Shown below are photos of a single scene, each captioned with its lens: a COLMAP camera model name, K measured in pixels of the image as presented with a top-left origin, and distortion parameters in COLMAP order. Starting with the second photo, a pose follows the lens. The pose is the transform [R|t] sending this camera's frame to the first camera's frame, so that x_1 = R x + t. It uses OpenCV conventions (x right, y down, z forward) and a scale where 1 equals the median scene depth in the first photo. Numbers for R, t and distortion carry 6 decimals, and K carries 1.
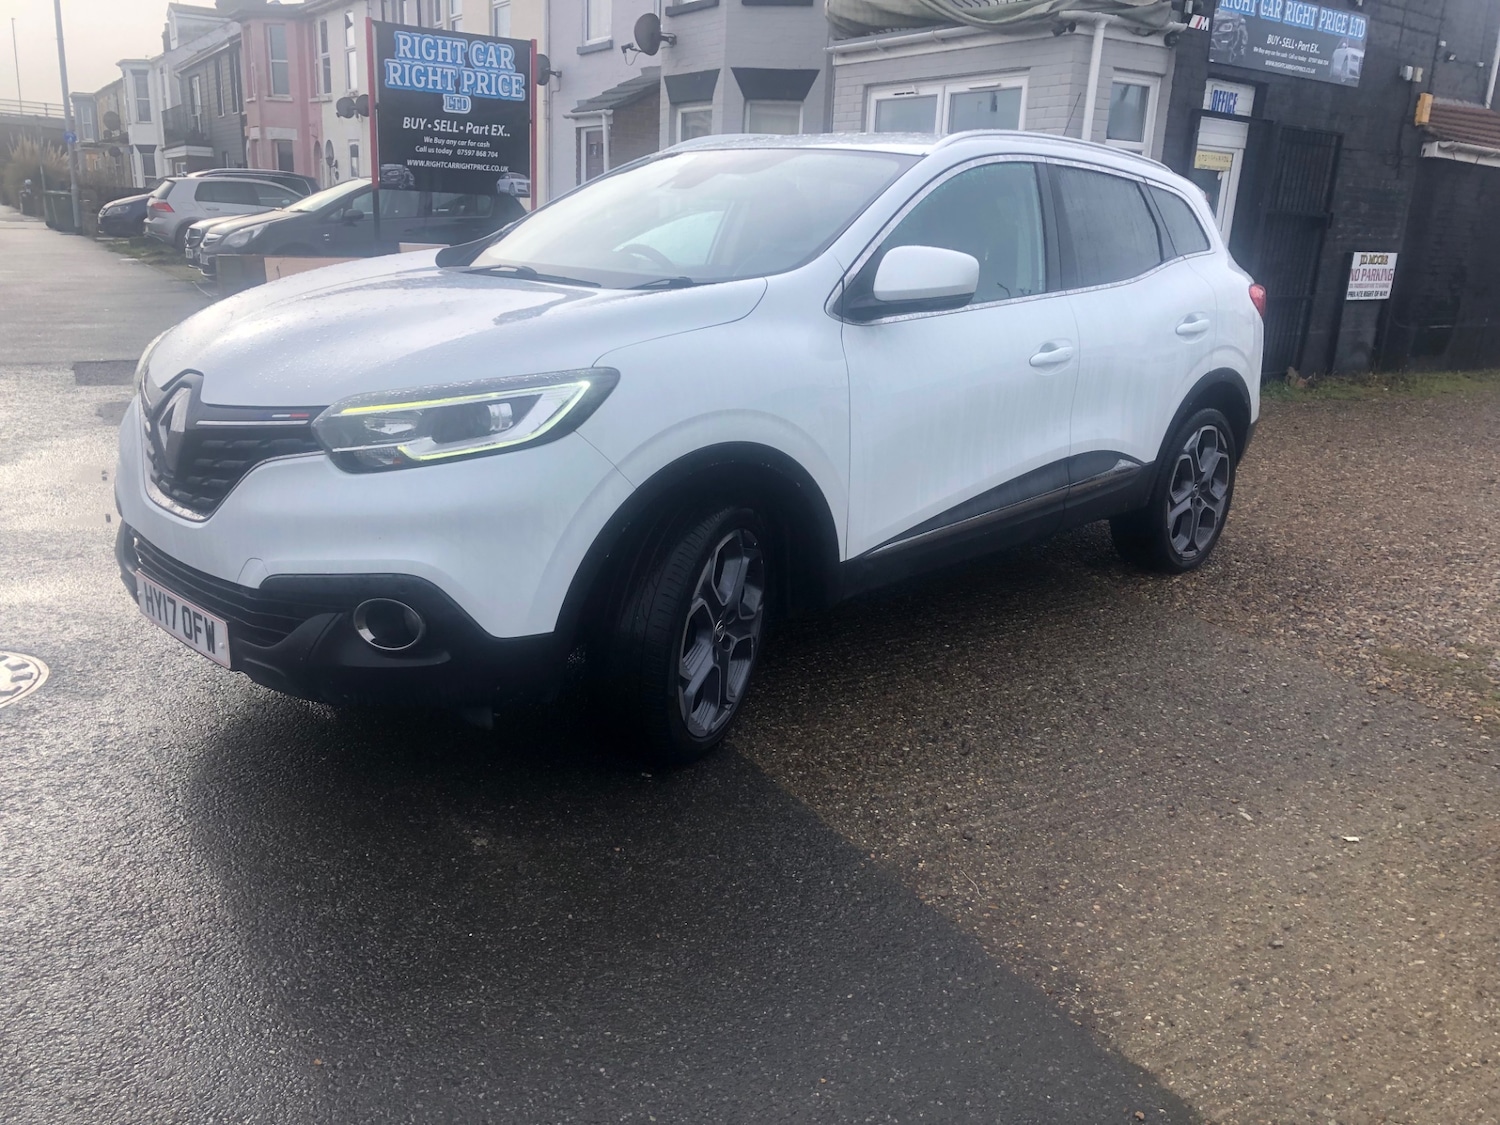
lens RADIAL K [[1220.3, 0, 751.2], [0, 1220.3, 541.2], [0, 0, 1]] dist [0.026864, -0.006589]
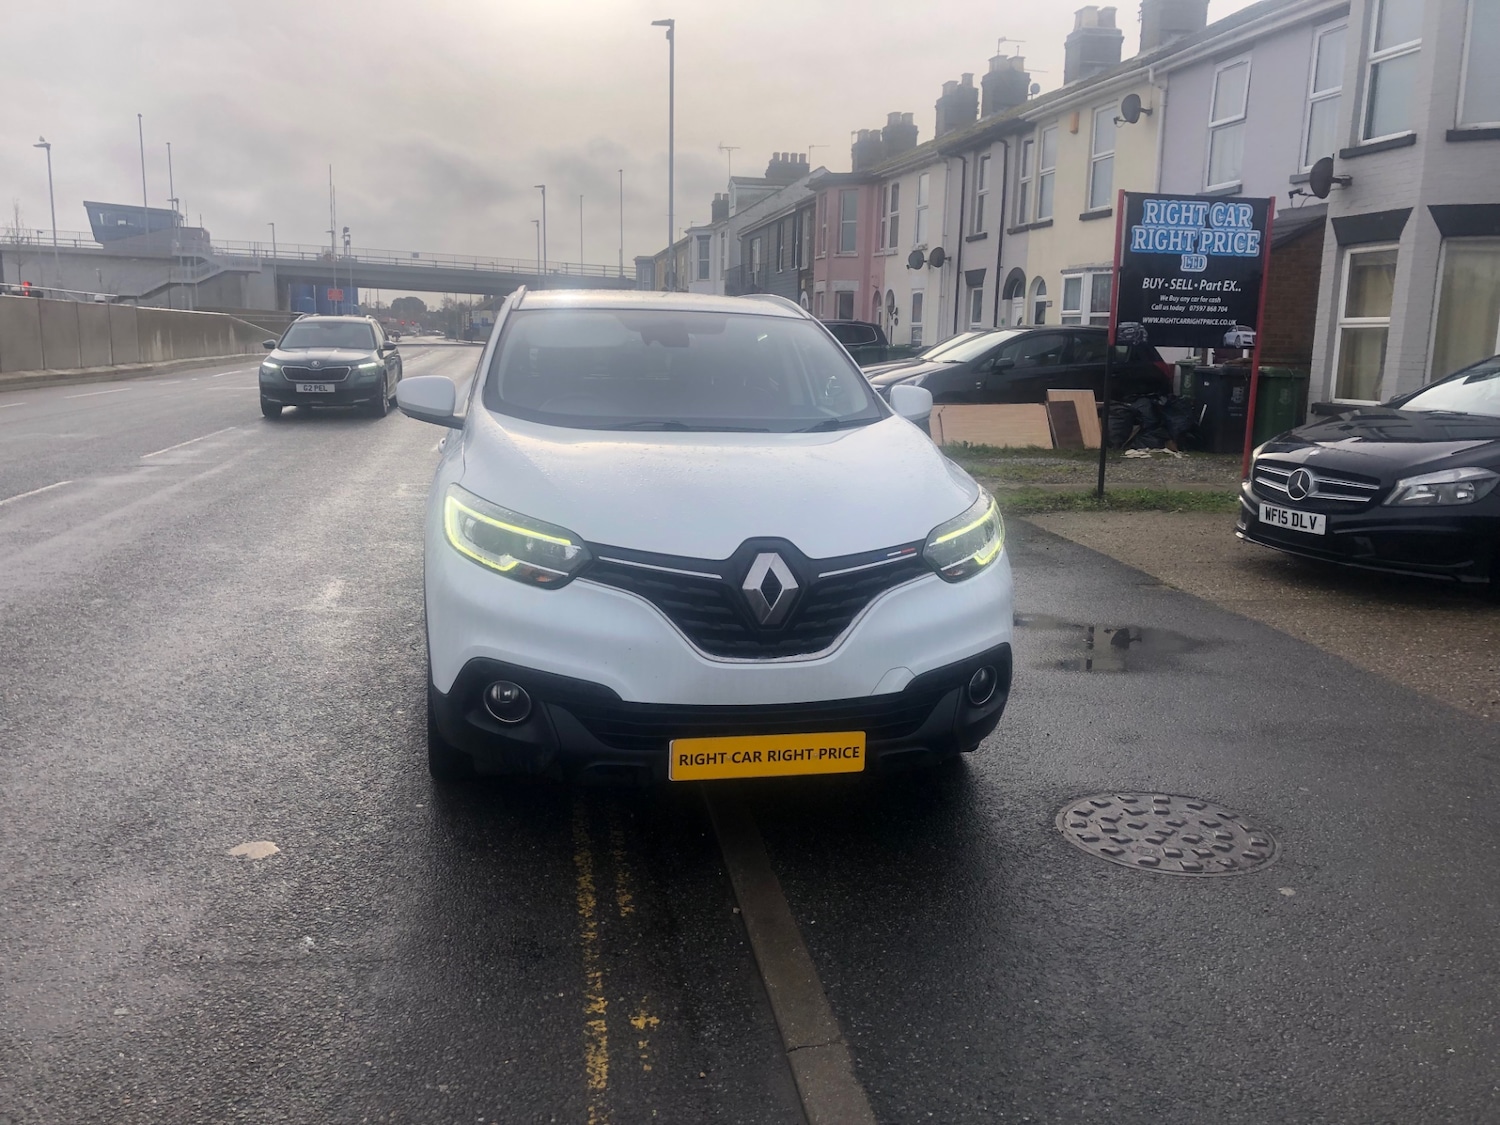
lens RADIAL K [[1220.3, 0, 740.2], [0, 1220.3, 539.5], [0, 0, 1]] dist [0.026864, -0.006589]
pose [[0.930959, 0.036791, -0.363266, -0.213820], [-0.074418, 0.993146, -0.090131, -0.004452], [0.357460, 0.110942, 0.927315, -0.067258]]
